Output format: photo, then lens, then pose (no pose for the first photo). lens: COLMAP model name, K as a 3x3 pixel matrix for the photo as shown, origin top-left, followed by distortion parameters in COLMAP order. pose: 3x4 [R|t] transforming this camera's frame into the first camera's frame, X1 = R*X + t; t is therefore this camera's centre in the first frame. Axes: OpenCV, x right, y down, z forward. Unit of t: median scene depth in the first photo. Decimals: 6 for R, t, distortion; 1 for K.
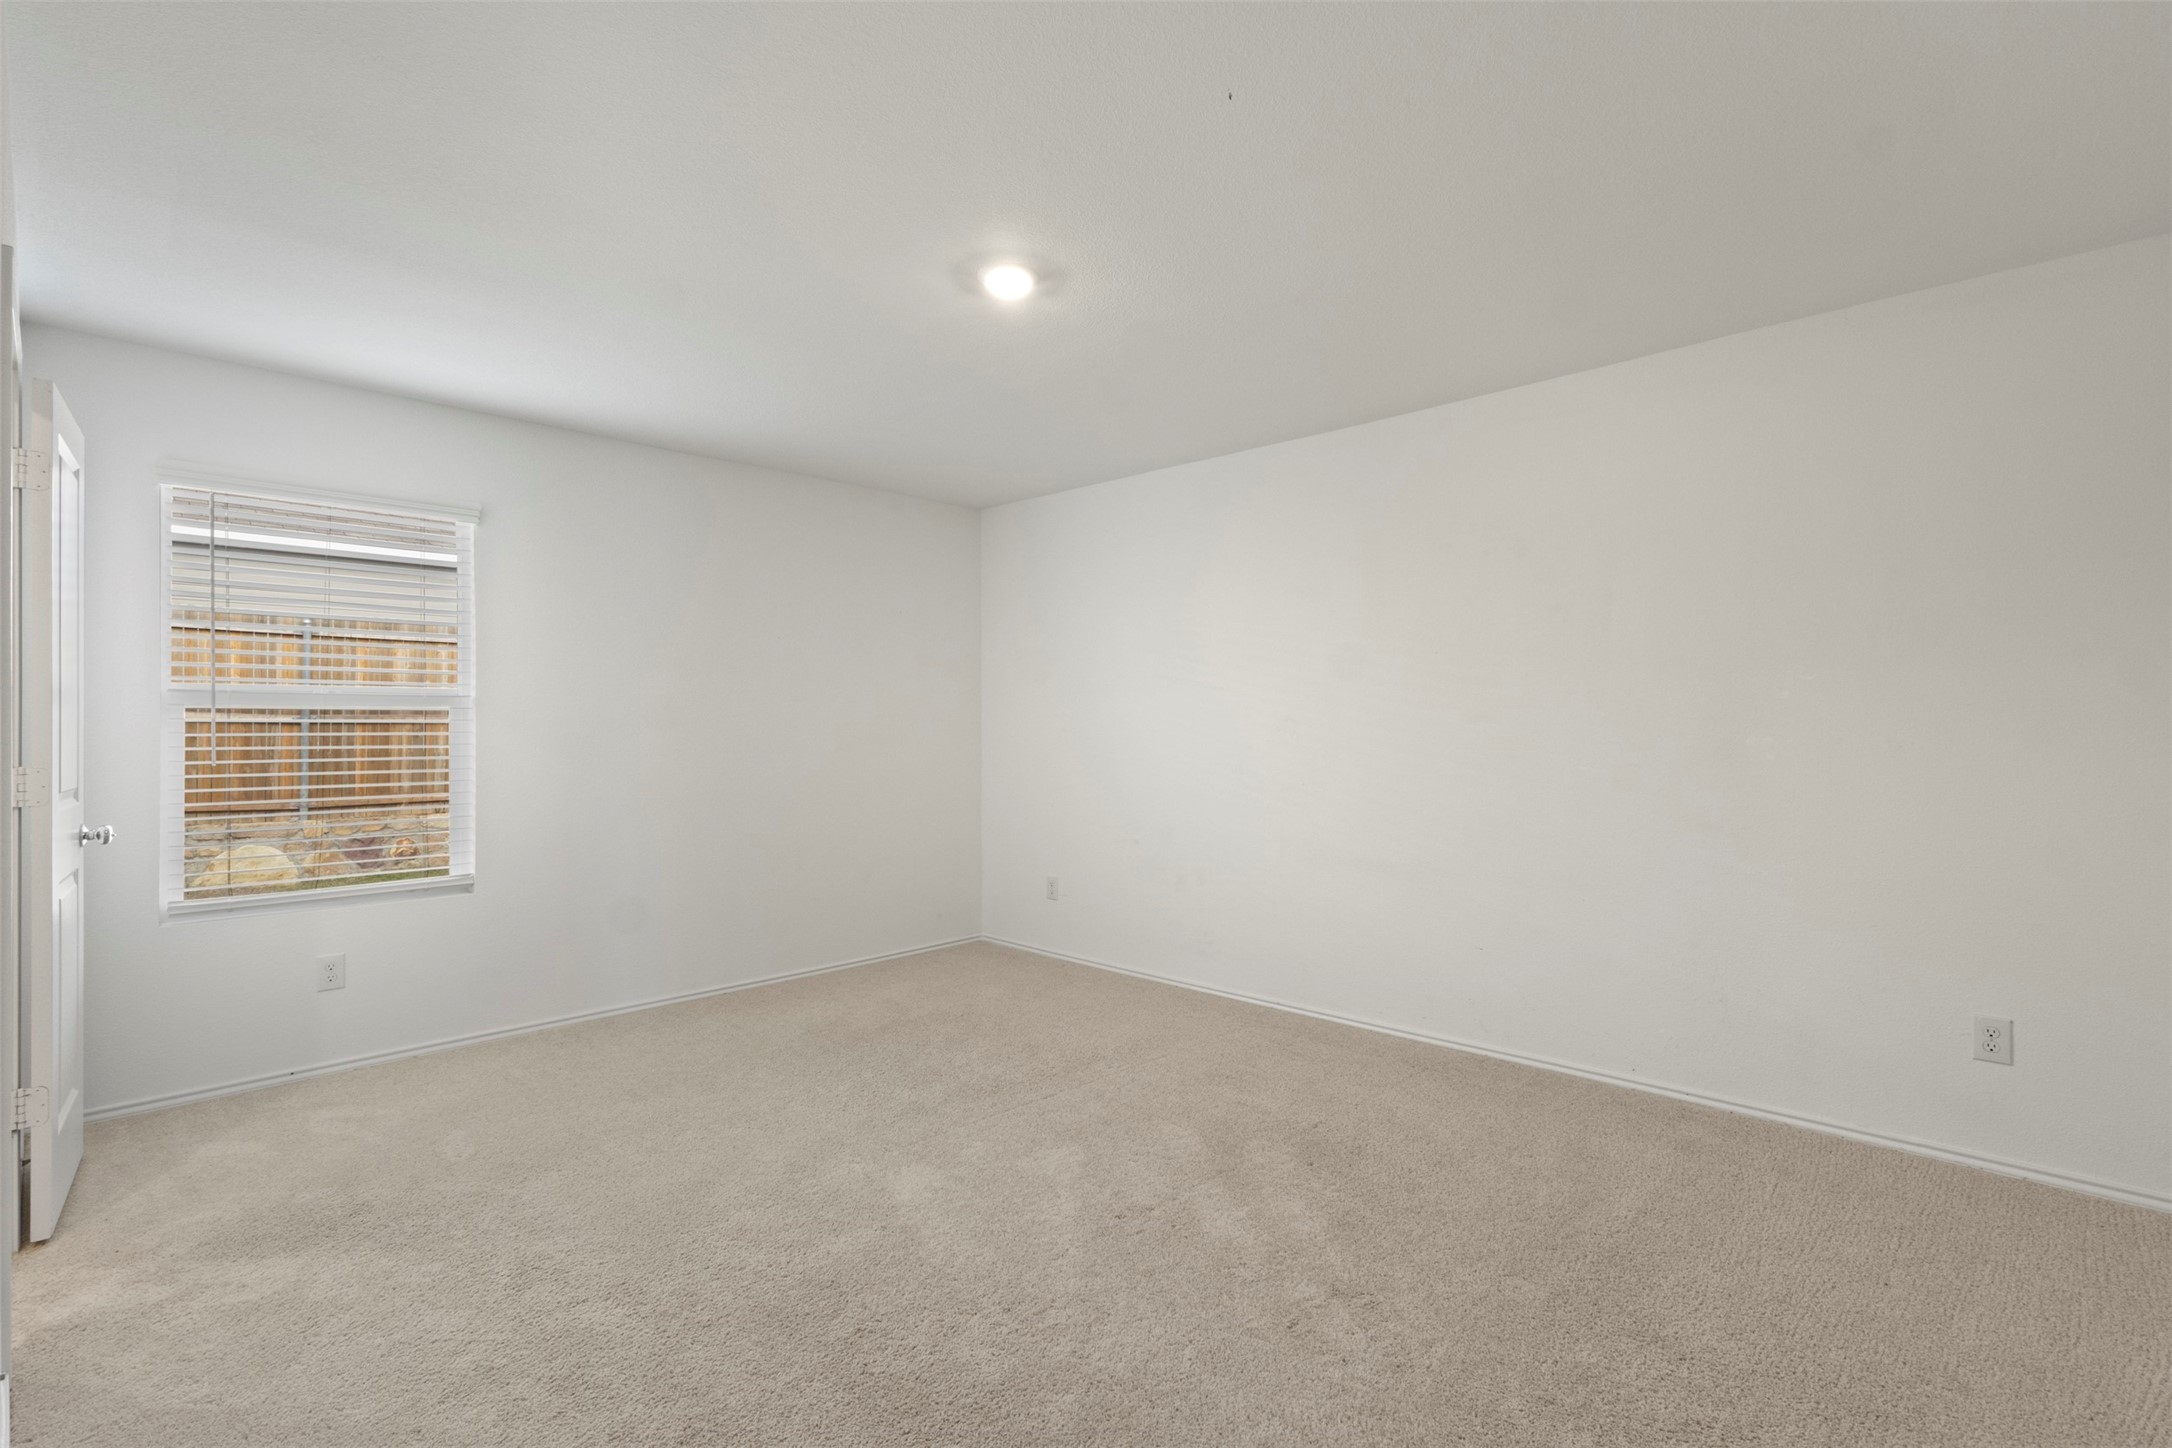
lens RADIAL K [[1000.4, 0, 1068.8], [0, 1000.4, 721.0], [0, 0, 1]] dist [0.005344, 0.000348]
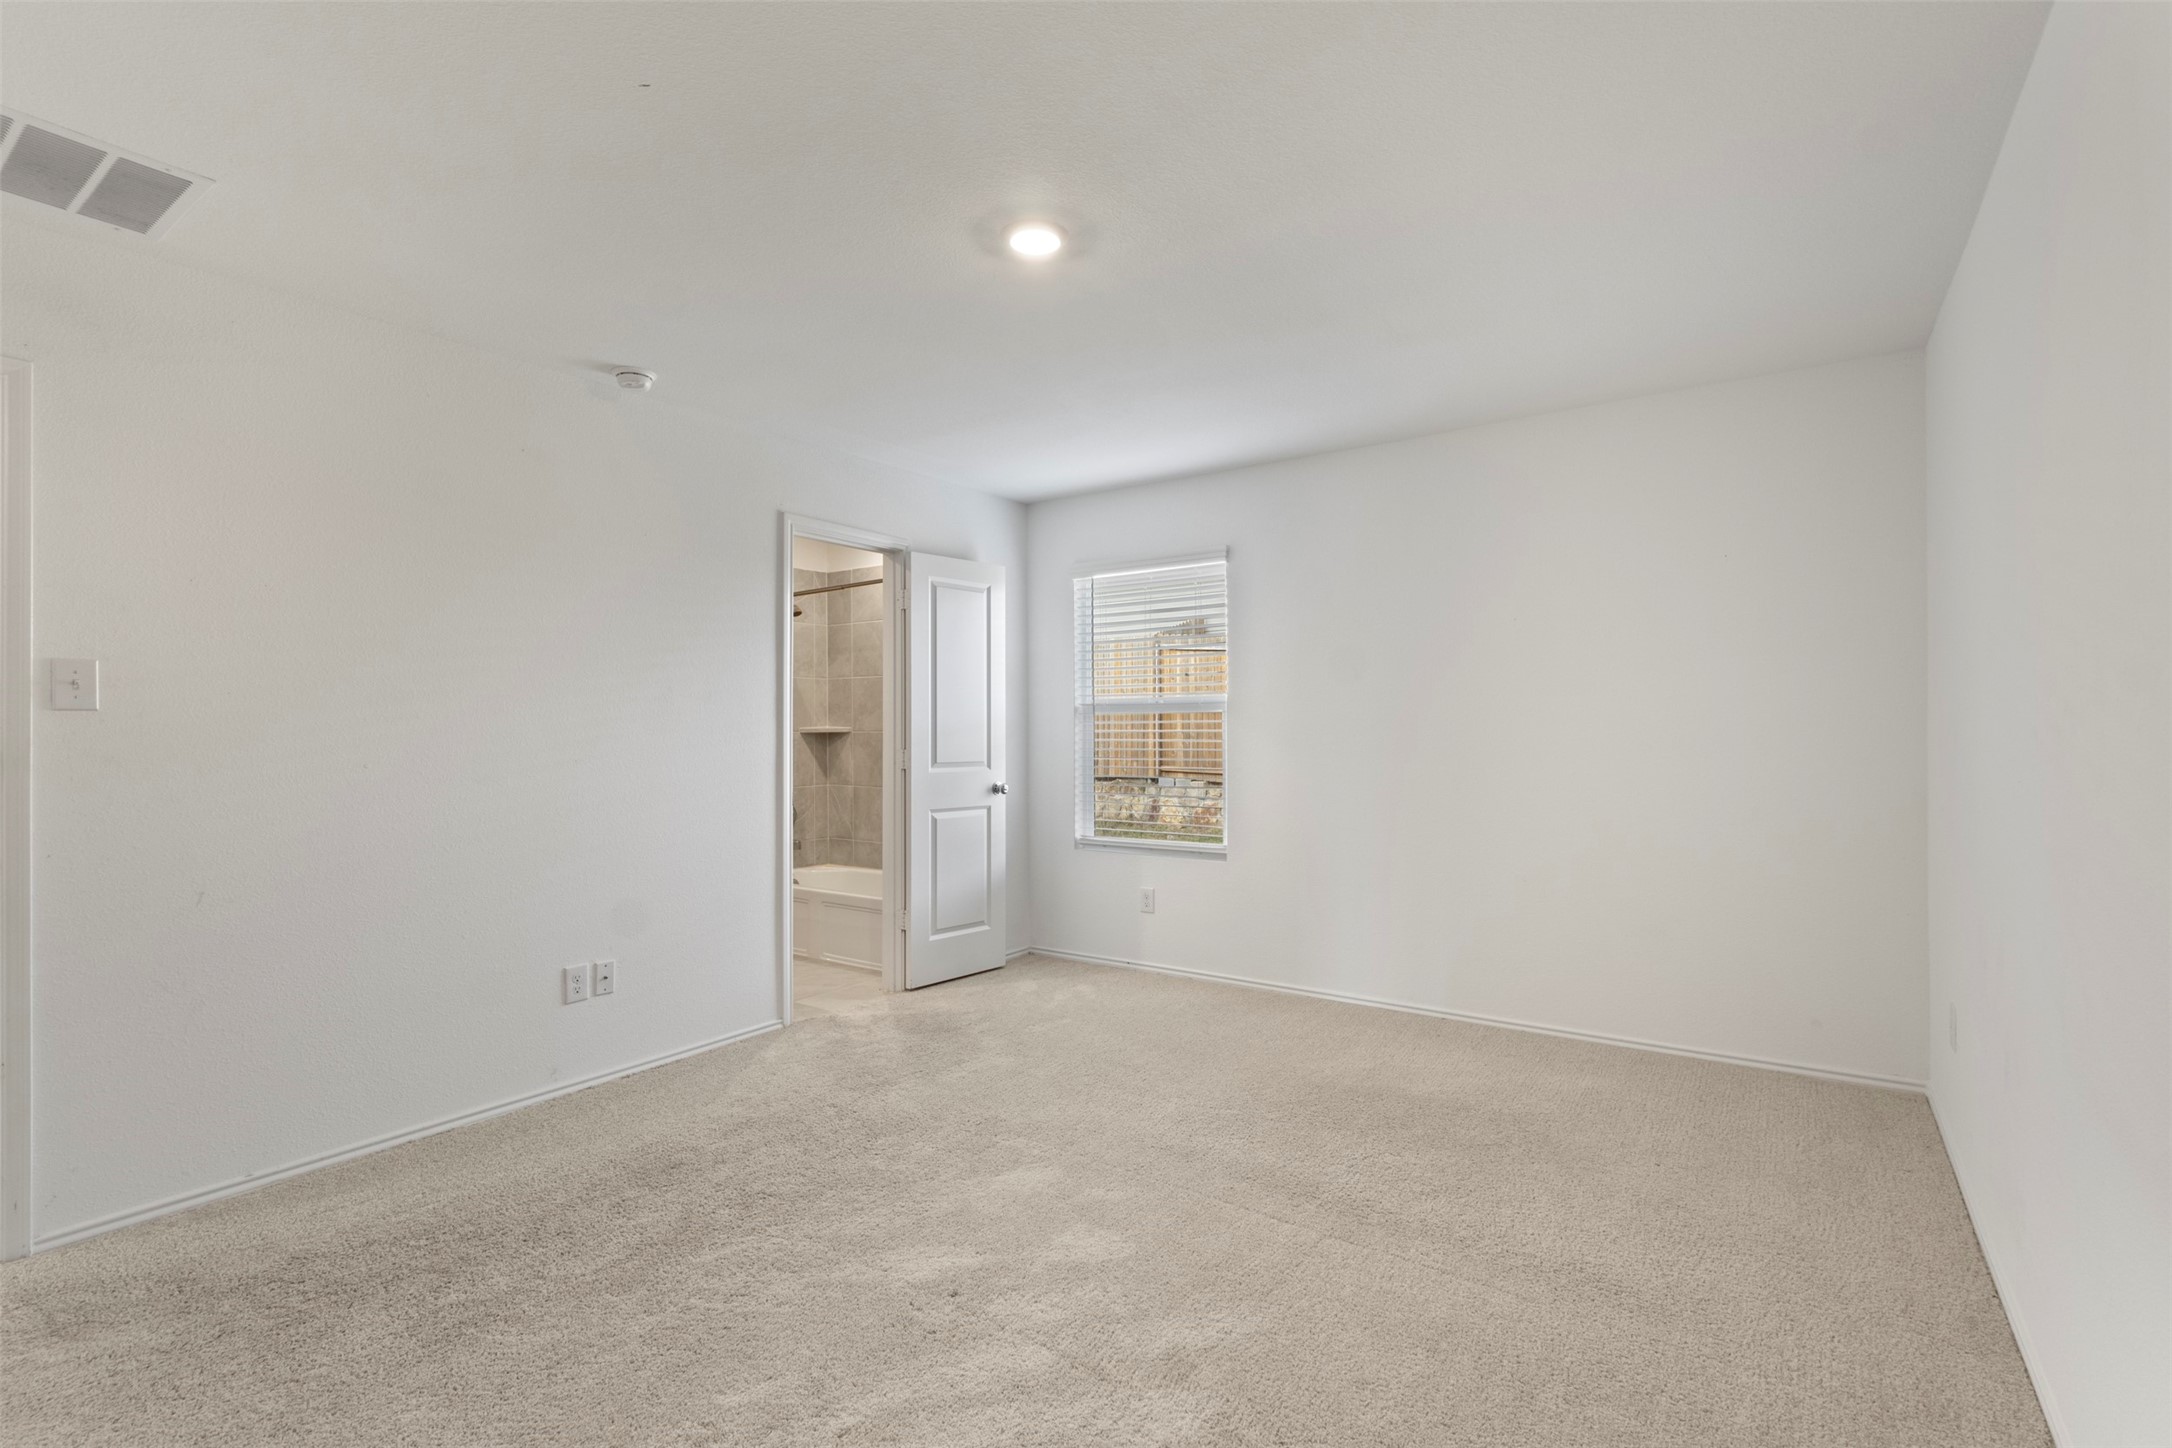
lens RADIAL K [[1000.4, 0, 1069.5], [0, 1000.4, 737.5], [0, 0, 1]] dist [0.005344, 0.000348]
pose [[0.162160, 0.015964, -0.986635, 0.716852], [0.008697, 0.999807, 0.017606, -0.006018], [0.986726, -0.011436, 0.161990, 0.745120]]
